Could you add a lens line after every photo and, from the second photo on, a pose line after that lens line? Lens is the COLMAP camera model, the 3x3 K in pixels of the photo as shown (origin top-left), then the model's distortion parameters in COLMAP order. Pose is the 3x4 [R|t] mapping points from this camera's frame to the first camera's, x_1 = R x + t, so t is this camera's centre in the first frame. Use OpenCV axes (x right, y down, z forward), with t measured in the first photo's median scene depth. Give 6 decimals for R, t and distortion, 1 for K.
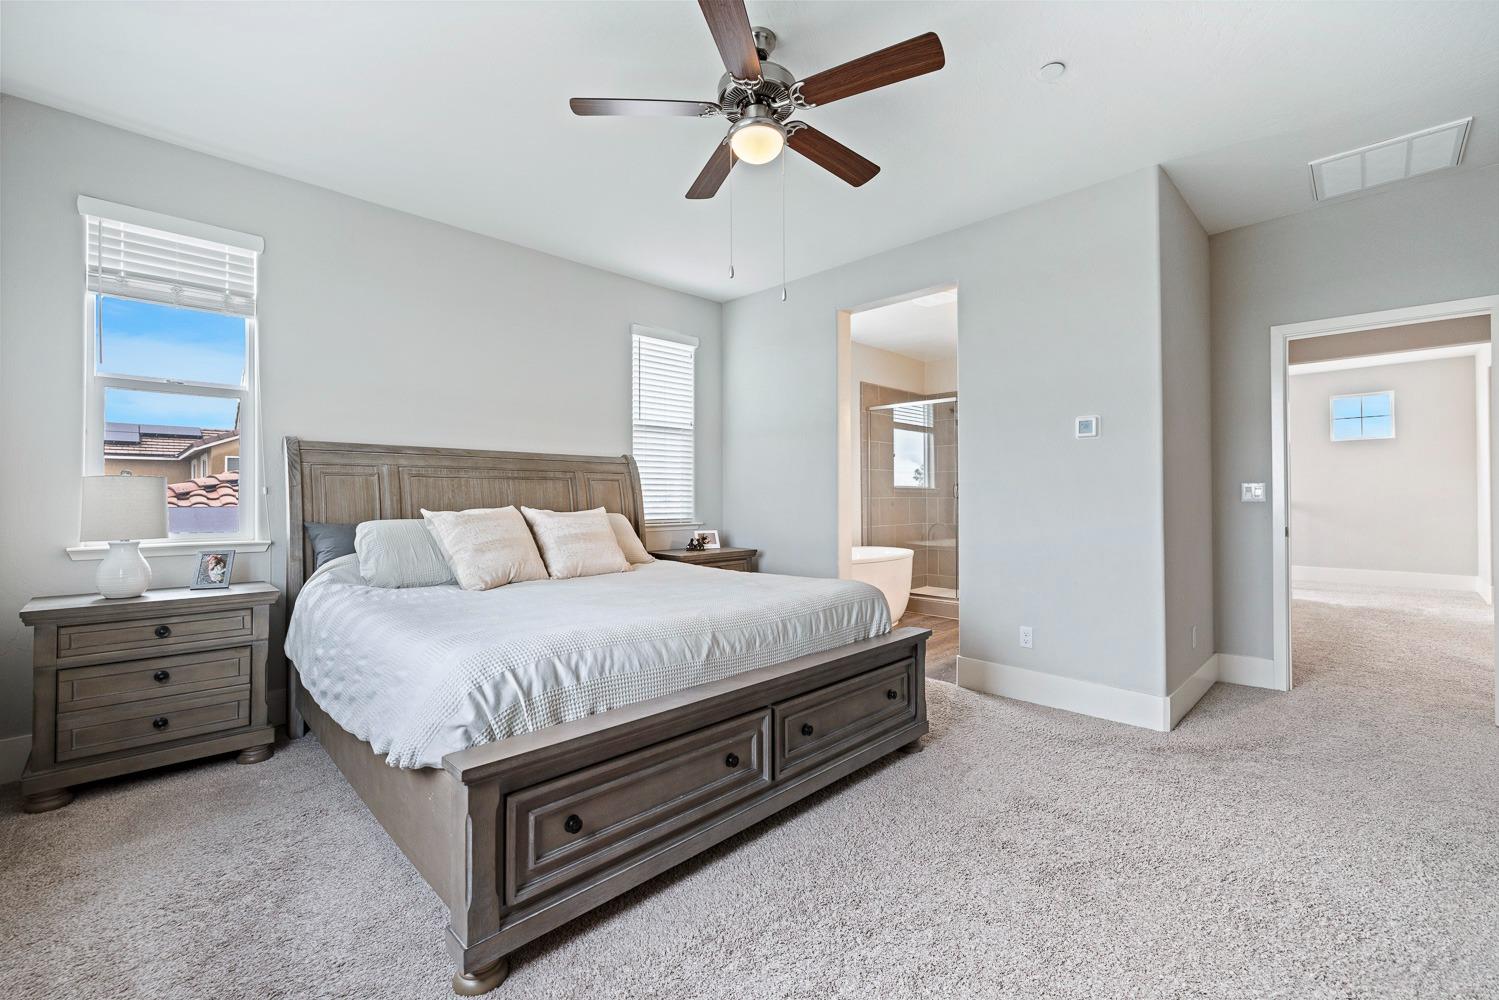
lens RADIAL K [[635.9, 0, 807.9], [0, 635.9, 487.8], [0, 0, 1]] dist [-0.002305, -0.000467]
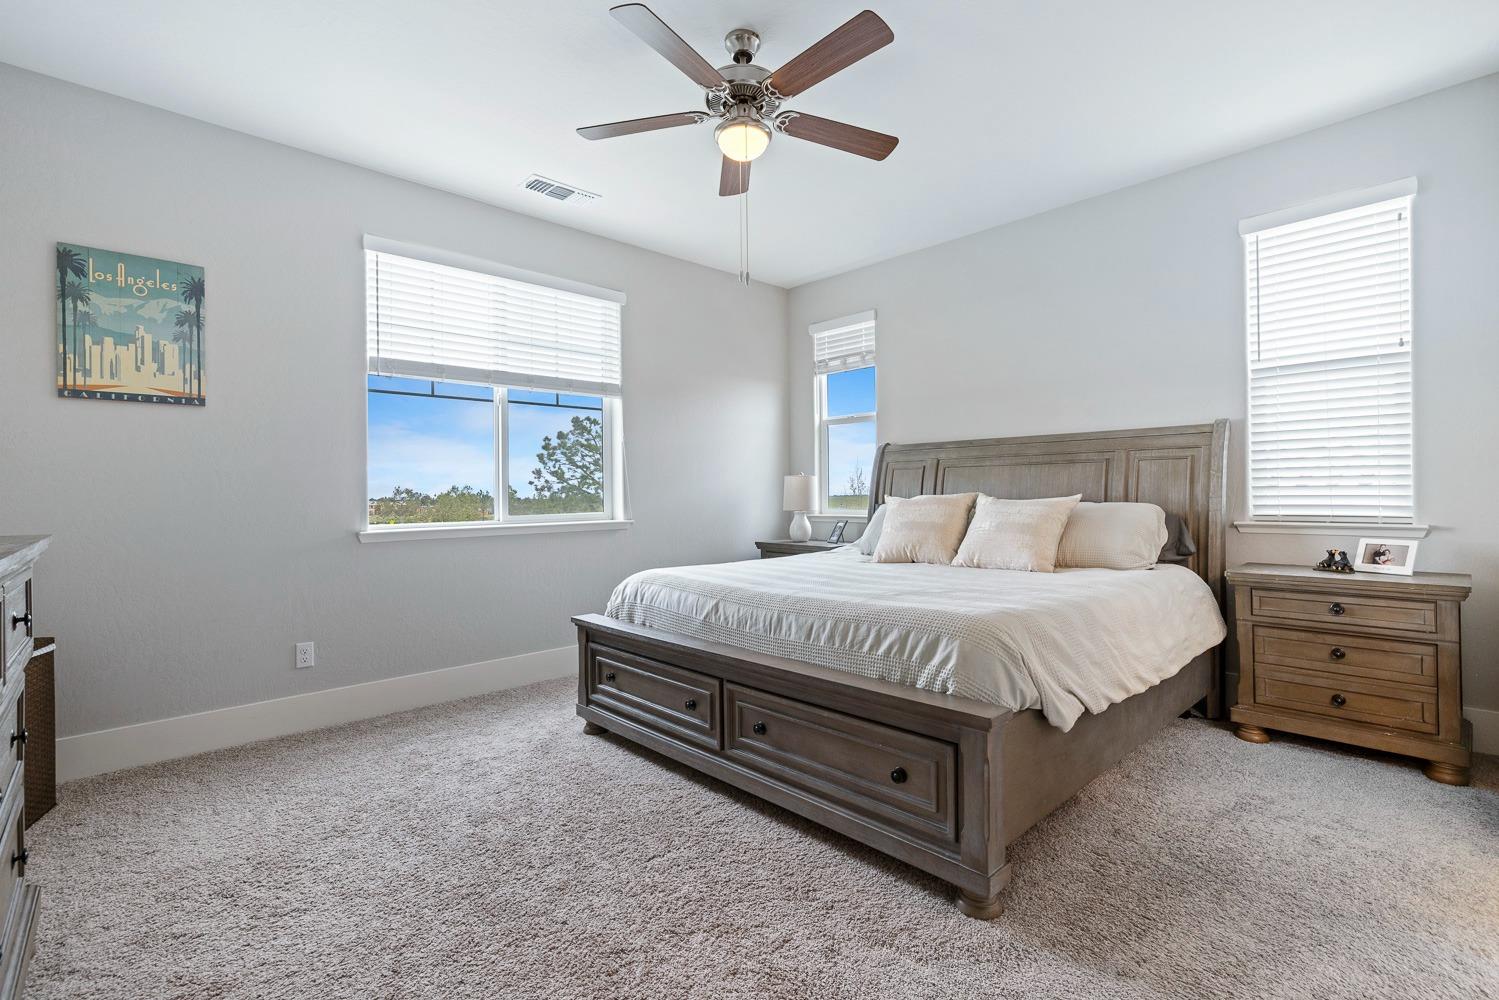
lens RADIAL K [[671.2, 0, 748.9], [0, 671.2, 494.4], [0, 0, 1]] dist [0.001356, -0.000261]
pose [[-0.044990, 0.013358, -0.998898, 0.770623], [0.025764, 0.999594, 0.012206, 0.011963], [0.998655, -0.025186, -0.045316, 0.794397]]
